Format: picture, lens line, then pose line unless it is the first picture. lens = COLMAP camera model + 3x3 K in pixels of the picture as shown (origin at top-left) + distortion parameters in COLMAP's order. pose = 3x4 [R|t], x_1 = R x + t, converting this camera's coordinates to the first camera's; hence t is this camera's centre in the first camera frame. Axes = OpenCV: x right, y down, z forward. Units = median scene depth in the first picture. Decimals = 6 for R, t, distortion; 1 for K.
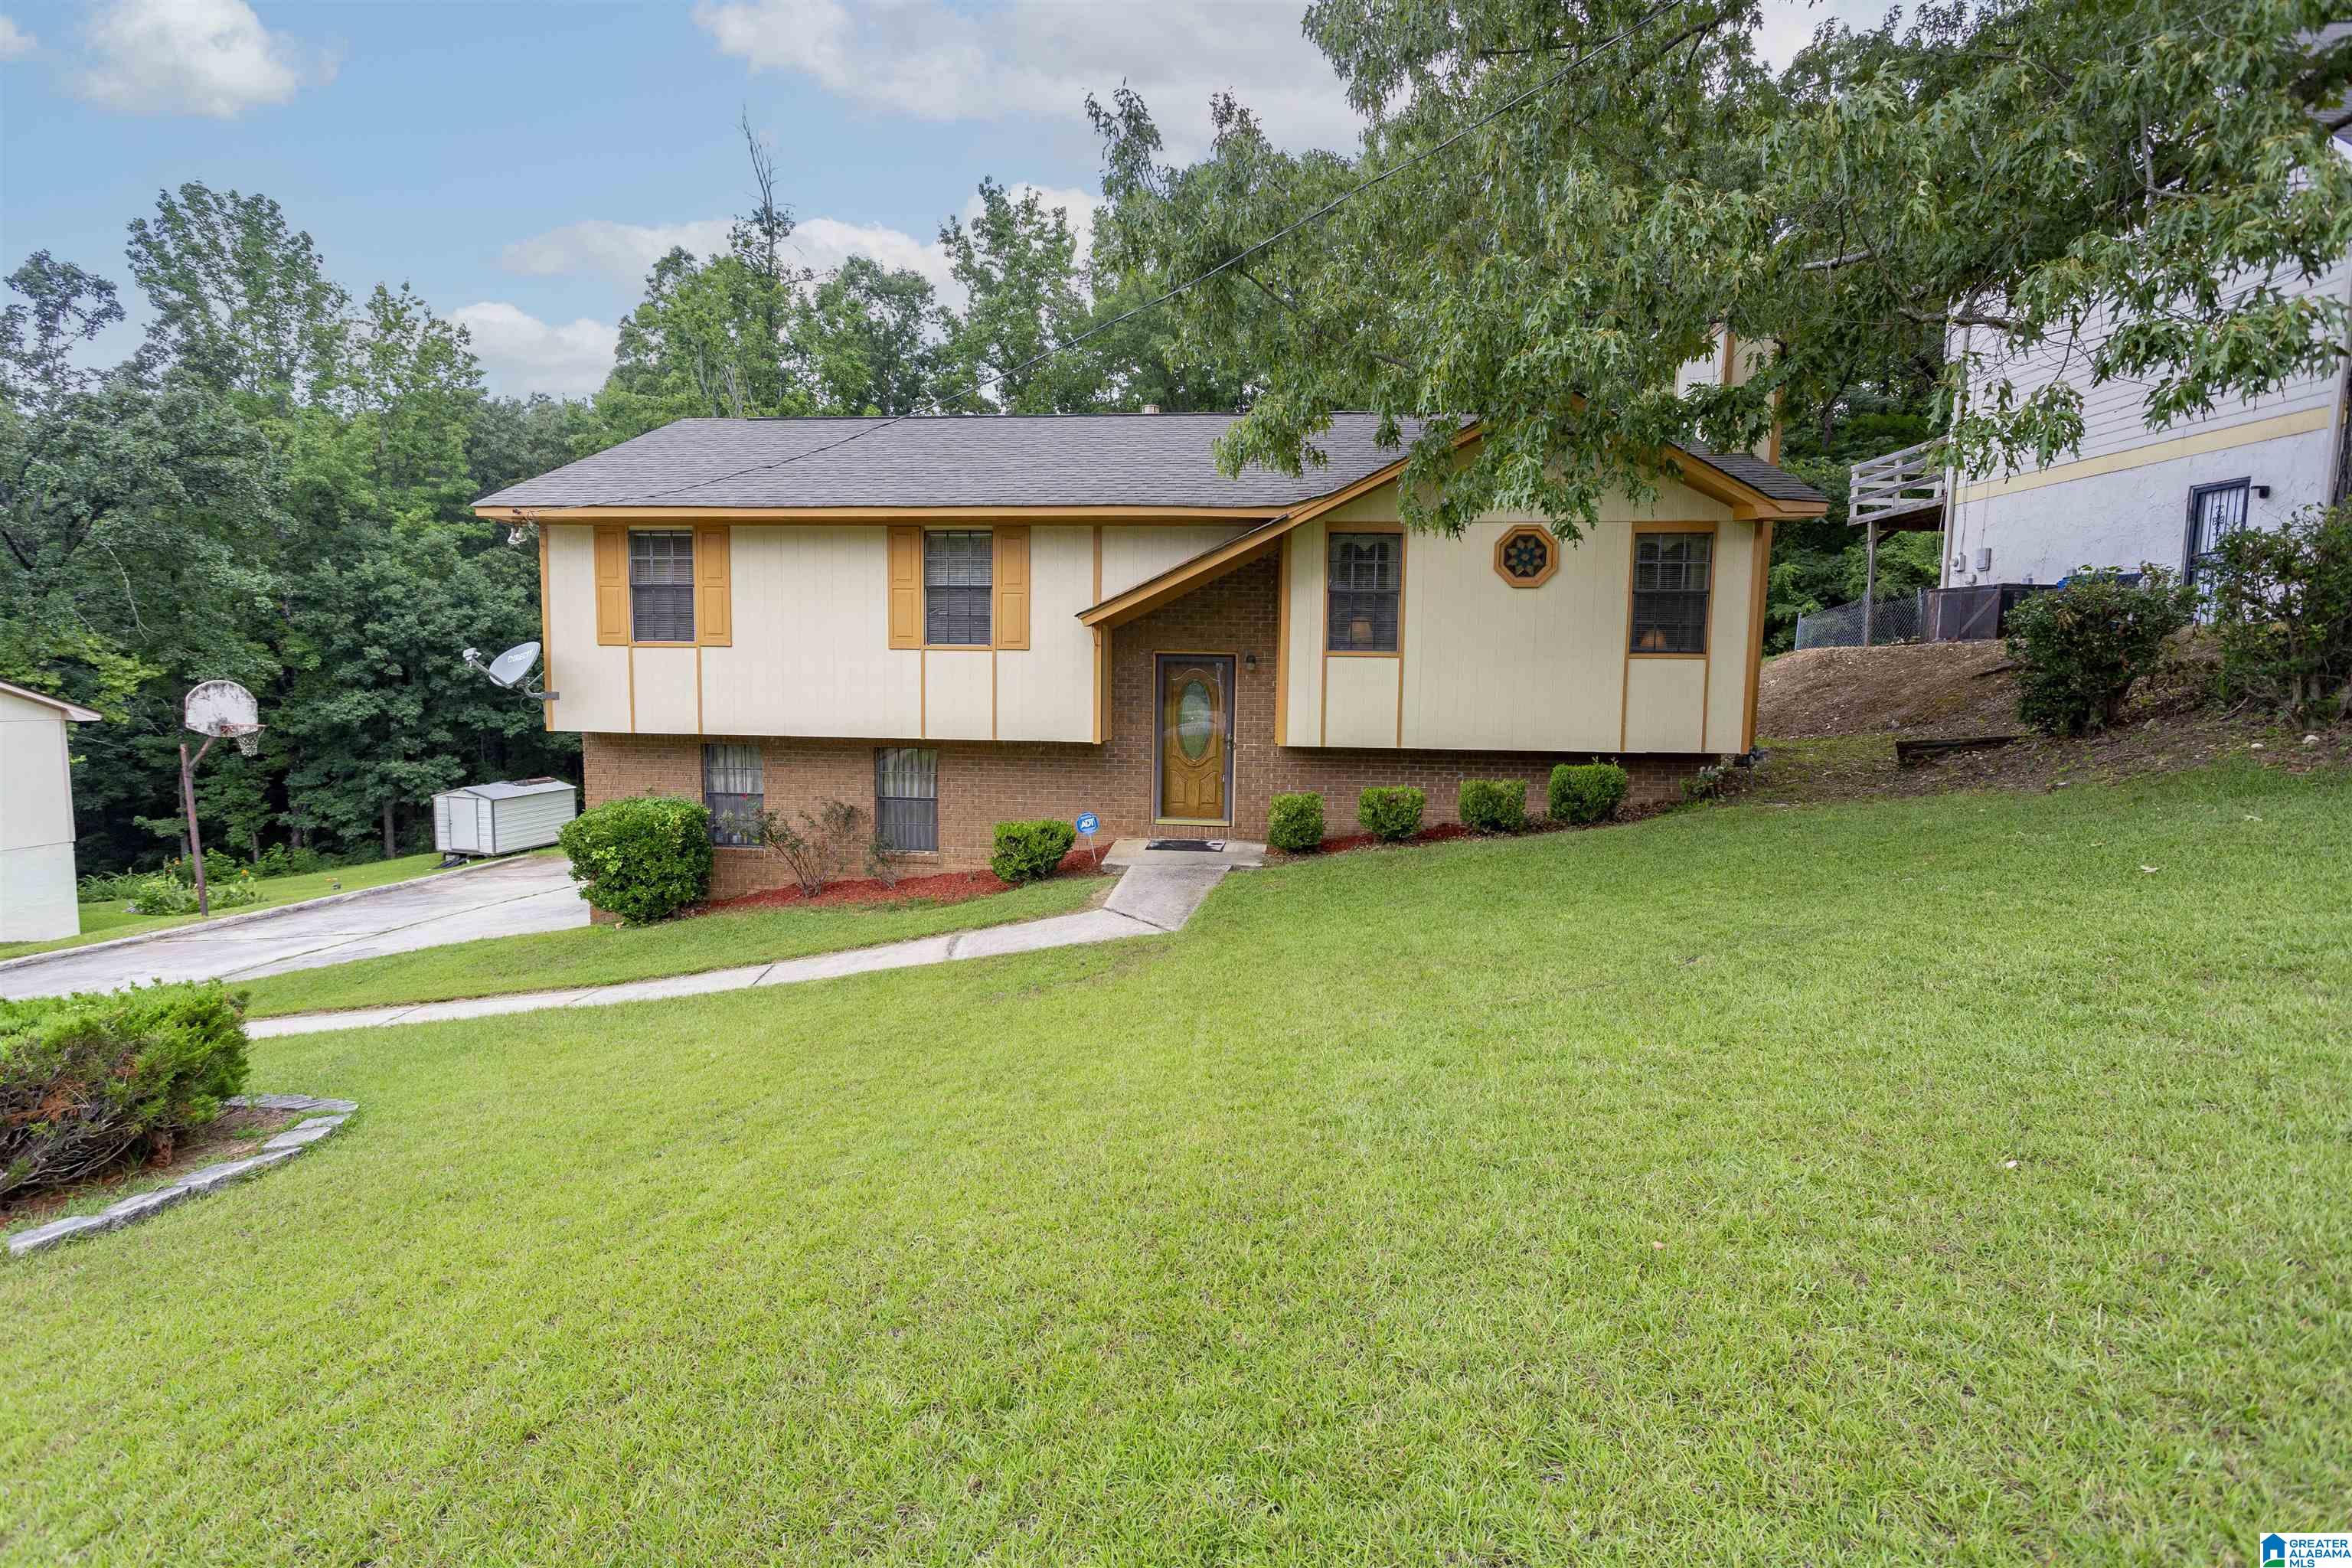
lens RADIAL K [[1119.7, 0, 1166.0], [0, 1119.7, 749.4], [0, 0, 1]] dist [0.006738, 0.000848]
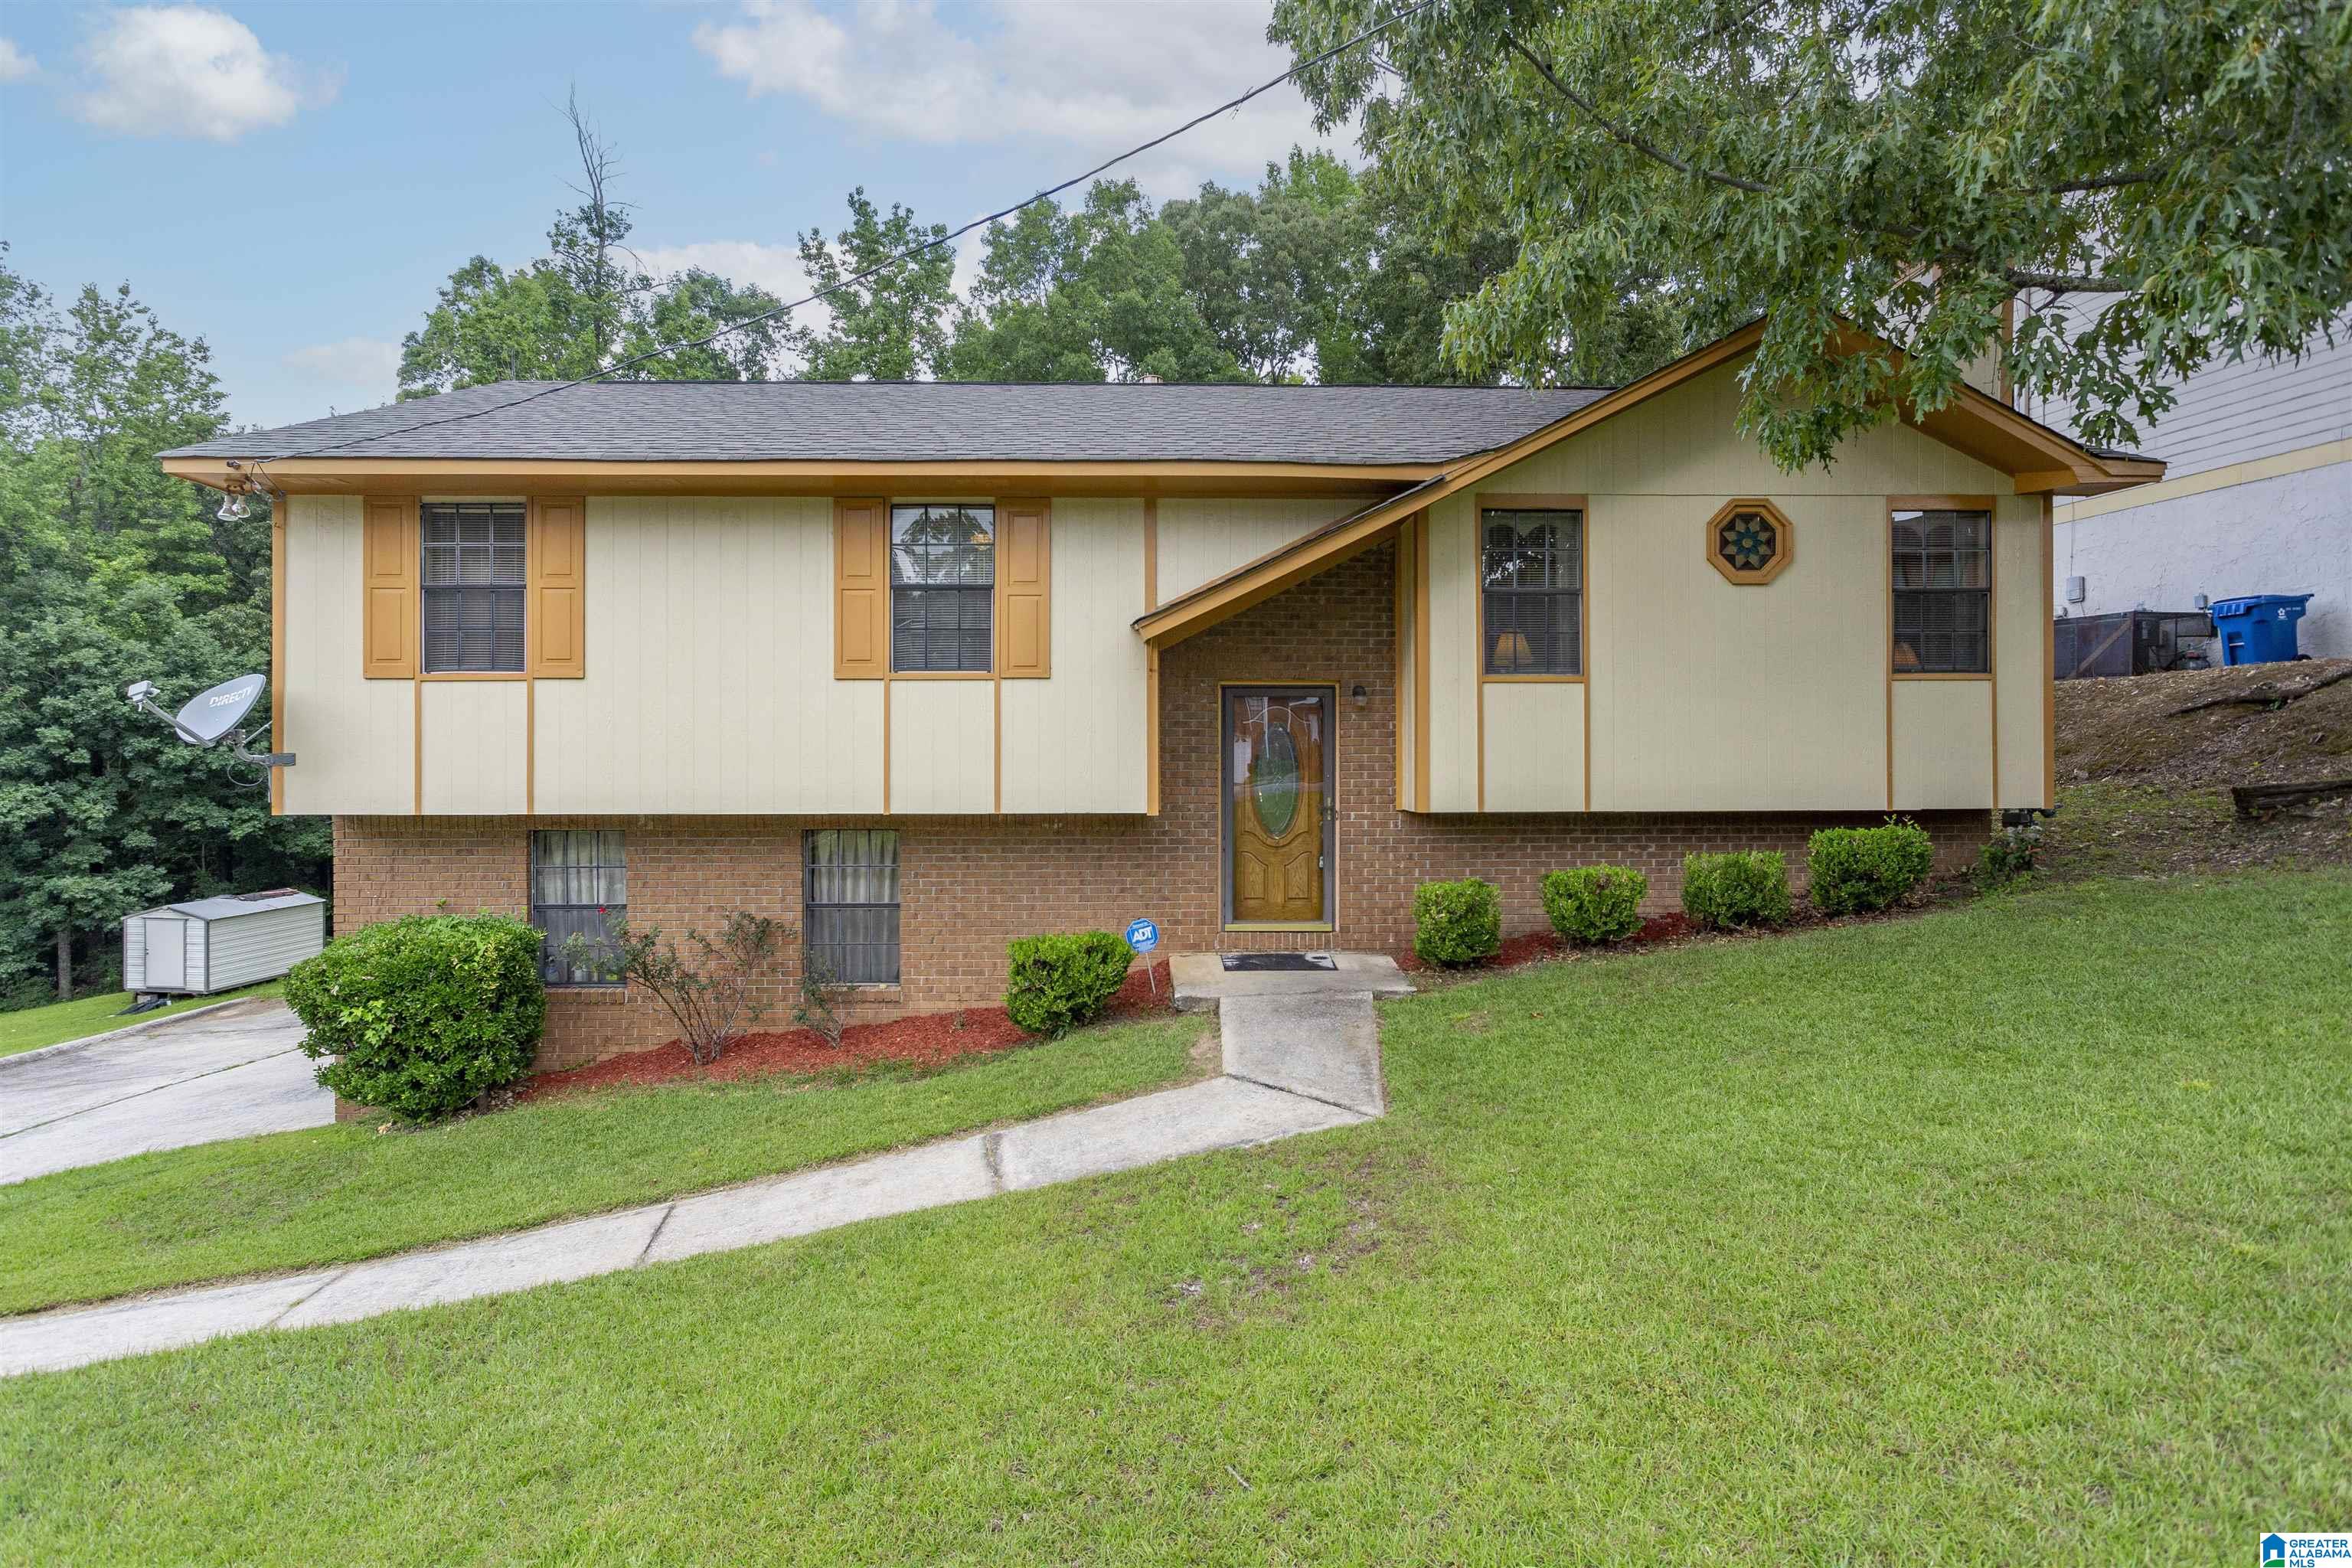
lens RADIAL K [[1202.0, 0, 1170.4], [0, 1202.0, 727.3], [0, 0, 1]] dist [0.001023, 0.001667]
pose [[0.992067, -0.012271, 0.125109, -0.135809], [0.023612, 0.995700, -0.089574, 0.007232], [-0.123471, 0.091817, 0.988091, 0.266645]]
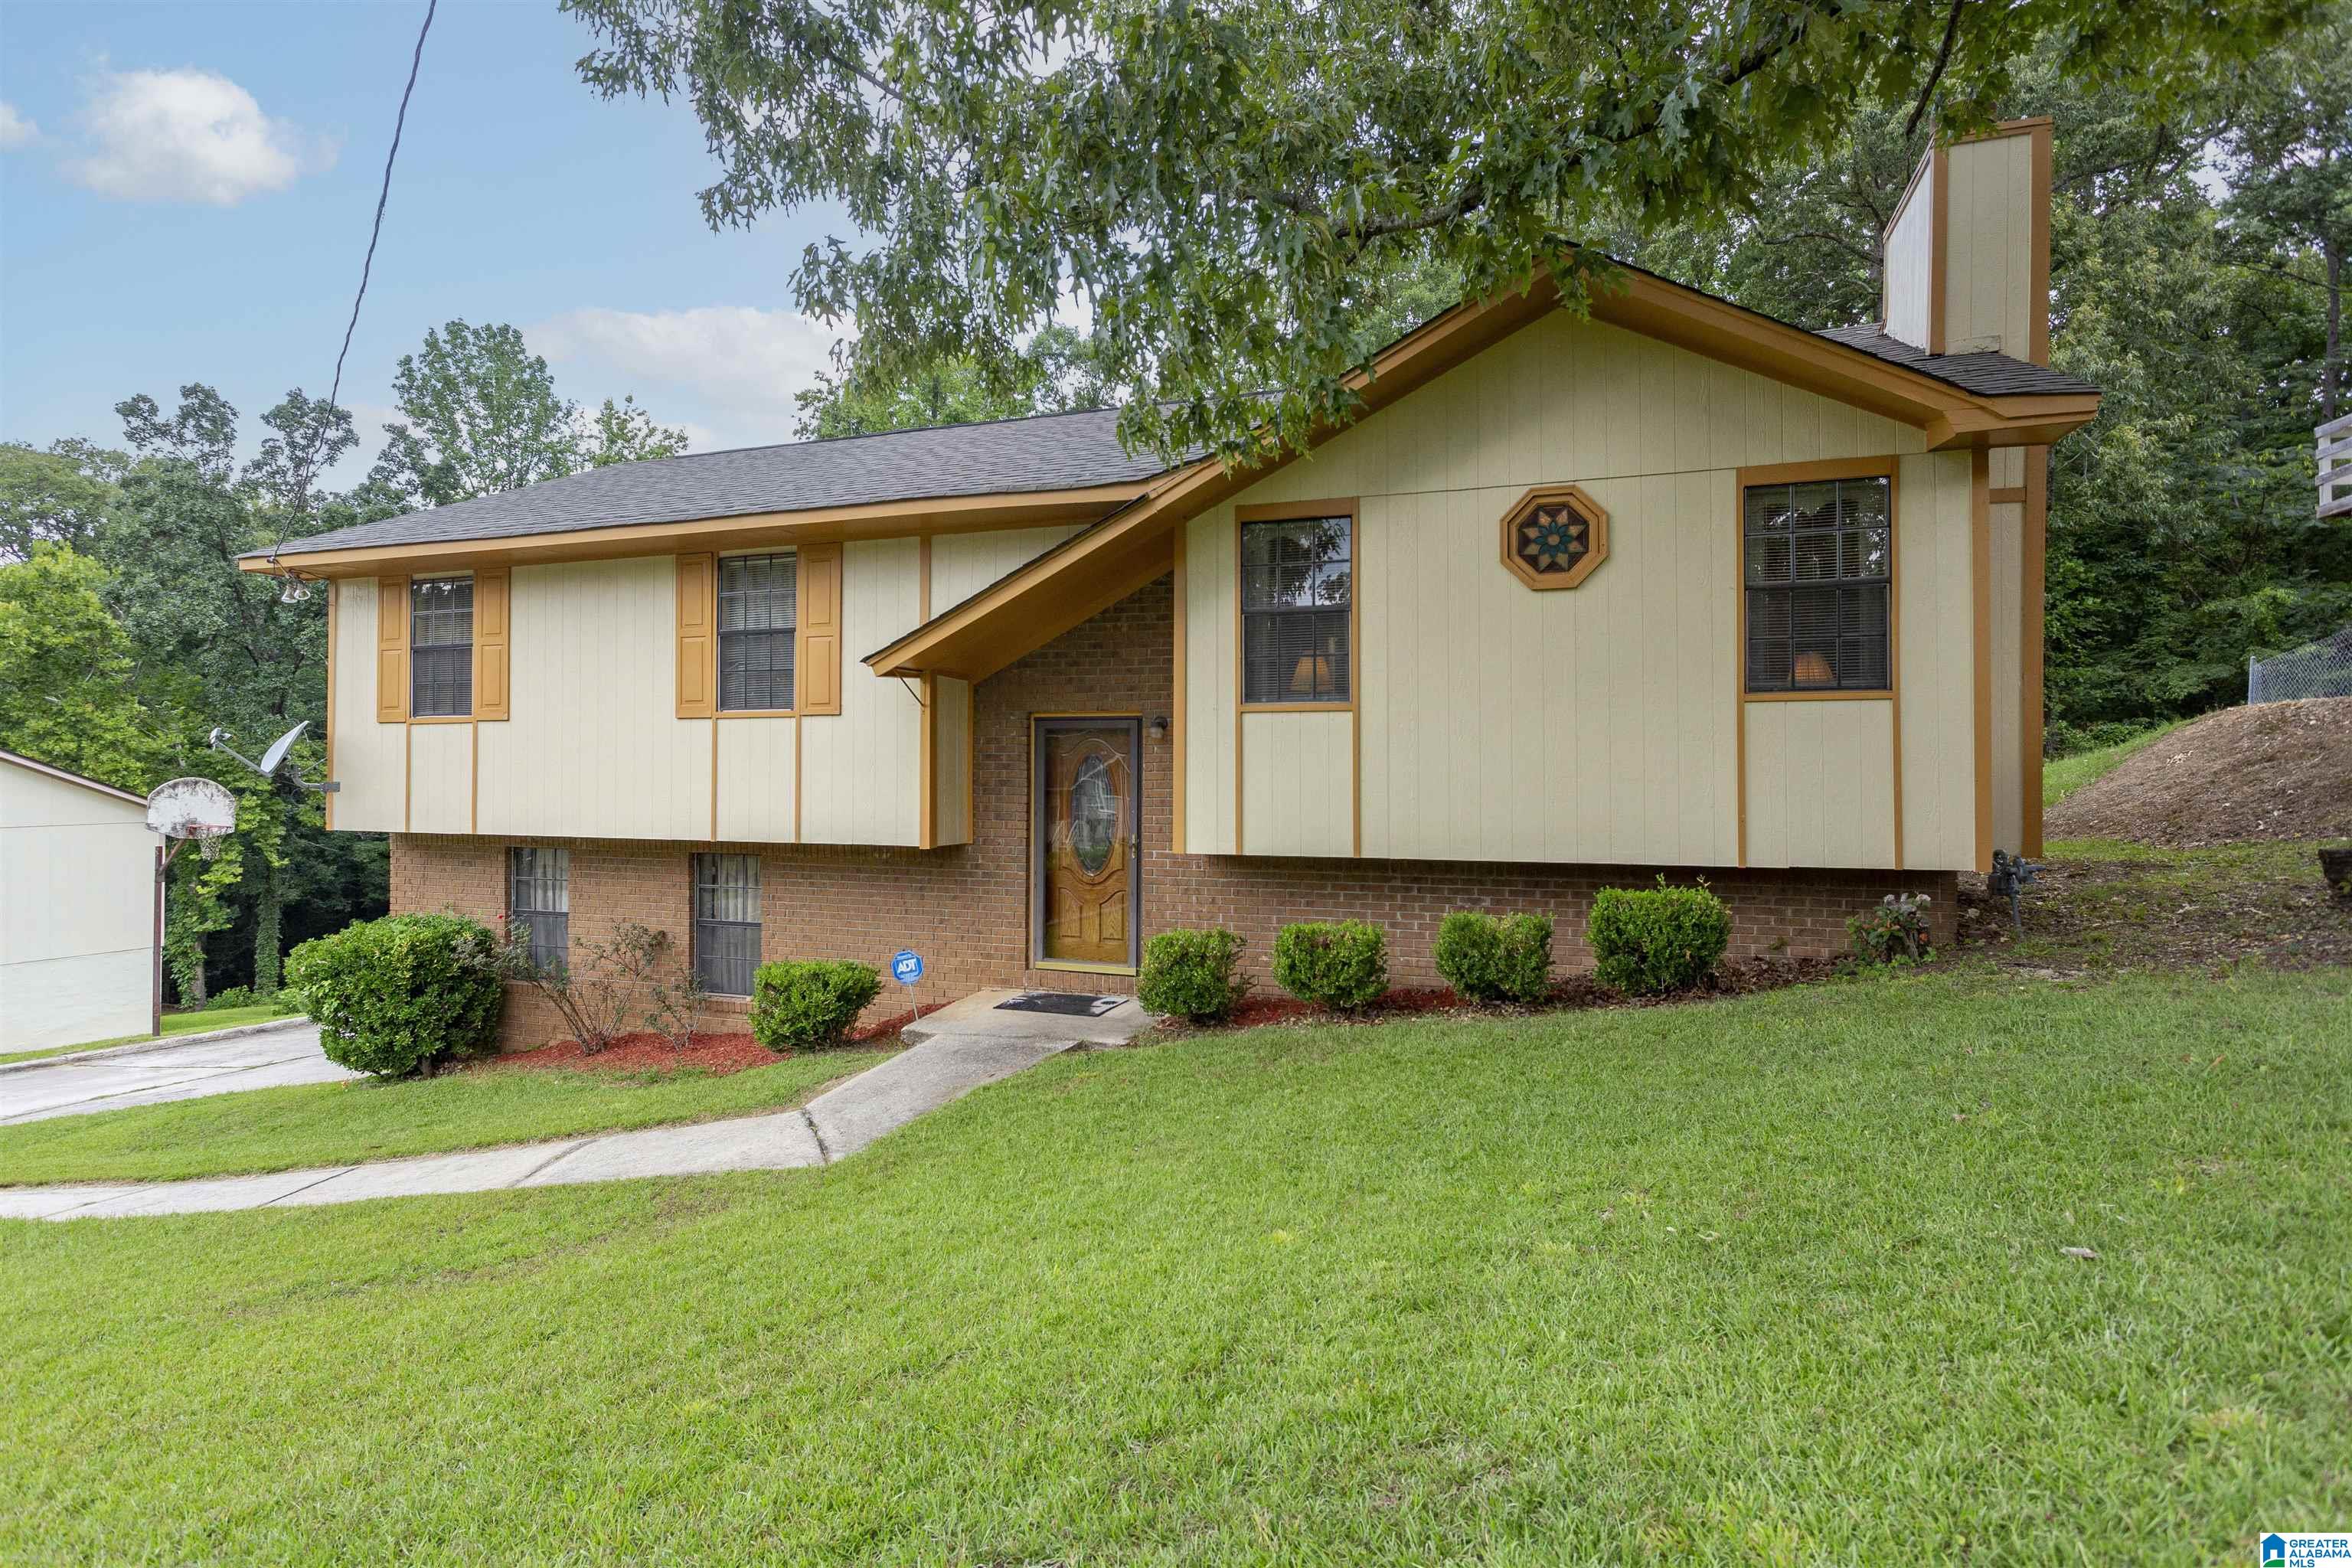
lens RADIAL K [[1230.4, 0, 1159.7], [0, 1230.4, 735.5], [0, 0, 1]] dist [0.001682, 0.000985]
pose [[0.967304, -0.019387, -0.252877, 0.258736], [-0.005802, 0.995122, -0.098485, -0.000535], [0.253553, 0.096732, 0.962473, 0.294887]]
